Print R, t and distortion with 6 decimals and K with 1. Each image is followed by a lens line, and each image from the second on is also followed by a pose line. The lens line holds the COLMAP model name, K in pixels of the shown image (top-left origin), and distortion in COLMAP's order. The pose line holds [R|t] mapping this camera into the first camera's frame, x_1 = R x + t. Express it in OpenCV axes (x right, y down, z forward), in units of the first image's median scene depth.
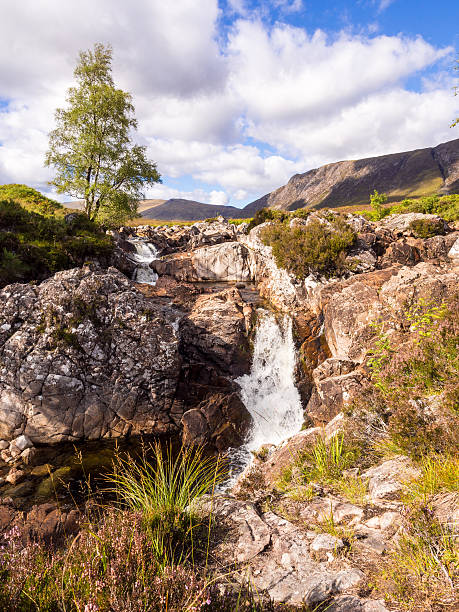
lens RADIAL K [[442.8, 0, 239.8], [0, 442.8, 303.6], [0, 0, 1]] dist [-0.014820, 0.008038]
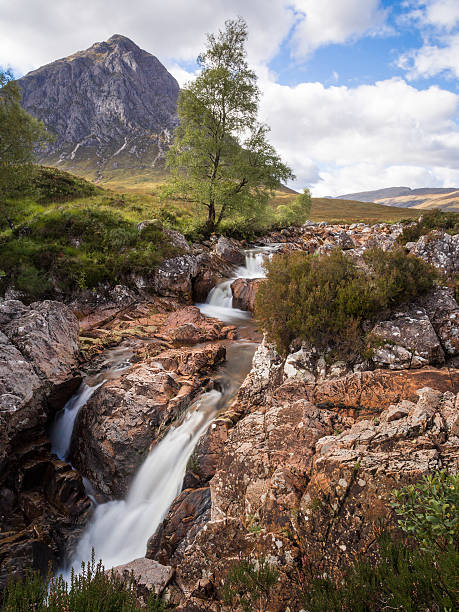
lens RADIAL K [[442.8, 0, 228.2], [0, 442.8, 306.0], [0, 0, 1]] dist [-0.014820, 0.008038]
pose [[0.792392, 0.118663, -0.598359, 0.466164], [-0.103647, 0.992825, 0.059634, -0.163712], [0.601142, 0.014765, 0.799006, 0.590178]]
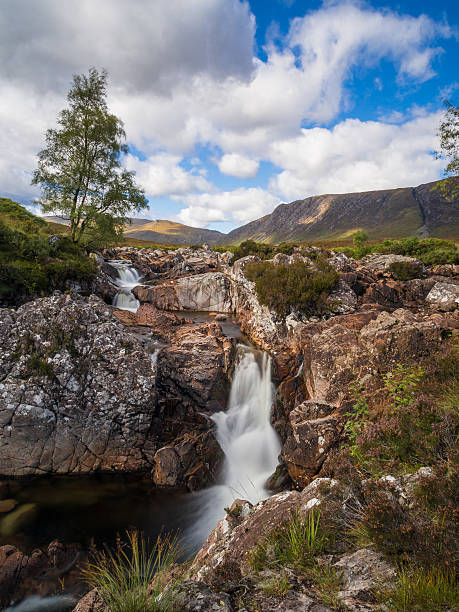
lens RADIAL K [[442.8, 0, 240.0], [0, 442.8, 306.5], [0, 0, 1]] dist [-0.014820, 0.008038]
pose [[0.997476, 0.056020, 0.043630, -0.003270], [-0.053692, 0.997160, -0.052818, -0.024024], [-0.046465, 0.050342, 0.997651, -0.003365]]
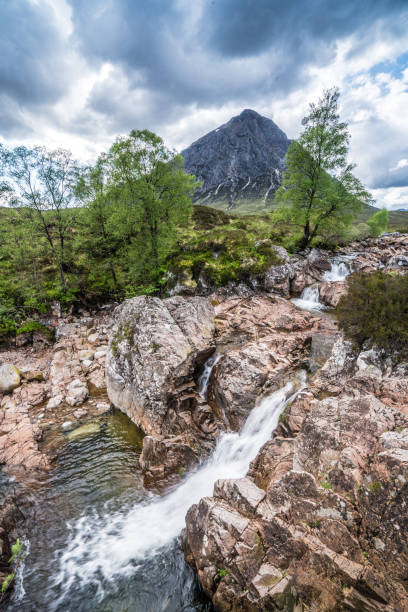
lens RADIAL K [[283.5, 0, 202.0], [0, 283.5, 306.7], [0, 0, 1]] dist [-0.043063, 0.008685]
pose [[0.510181, 0.208044, -0.834526, 0.437294], [-0.104841, 0.978110, 0.179746, -0.214861], [0.853653, -0.004211, 0.520824, 0.609558]]
